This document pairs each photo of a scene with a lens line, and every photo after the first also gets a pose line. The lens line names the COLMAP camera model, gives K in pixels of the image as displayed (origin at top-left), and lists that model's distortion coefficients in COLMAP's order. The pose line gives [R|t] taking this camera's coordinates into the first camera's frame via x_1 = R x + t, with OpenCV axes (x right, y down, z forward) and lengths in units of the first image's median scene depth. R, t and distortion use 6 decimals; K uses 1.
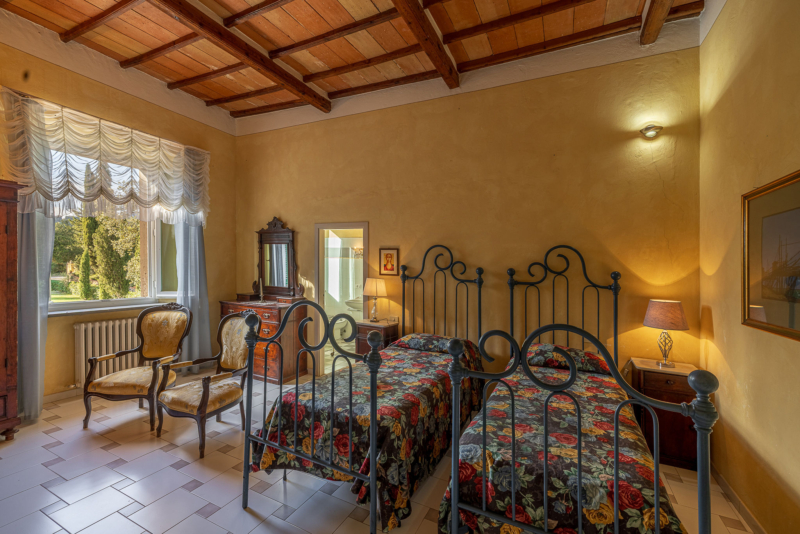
lens RADIAL K [[345.5, 0, 399.5], [0, 345.5, 270.7], [0, 0, 1]] dist [-0.001041, -0.000055]
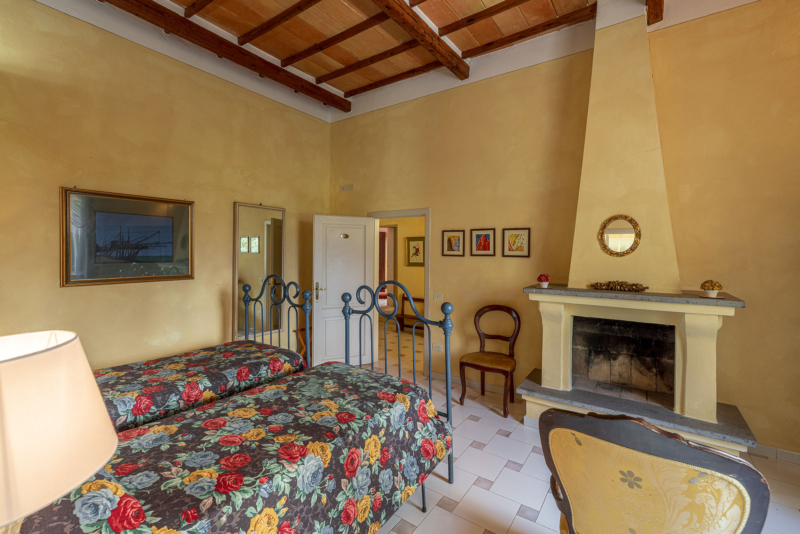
lens RADIAL K [[348.3, 0, 398.5], [0, 348.3, 251.8], [0, 0, 1]] dist [-0.000284, -0.000038]
pose [[-0.988005, -0.034770, 0.150455, -0.251100], [-0.032297, 0.999301, 0.018850, -0.021721], [-0.151005, 0.013765, -0.988437, 1.192332]]
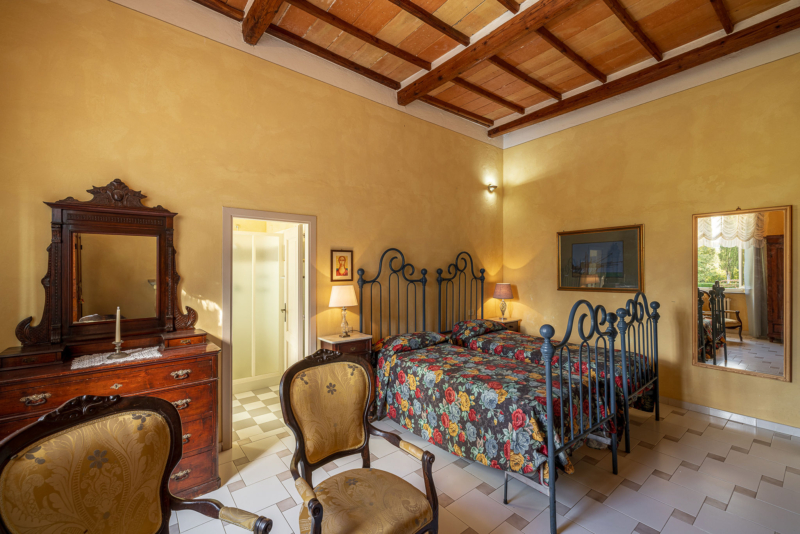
lens RADIAL K [[339.3, 0, 400.0], [0, 339.3, 267.0], [0, 0, 1]] dist [0.000847, 0.000105]
pose [[0.416439, -0.022954, 0.908874, -0.822487], [0.035344, 0.999334, 0.009044, -0.027512], [-0.908477, 0.028357, 0.416973, 0.564212]]
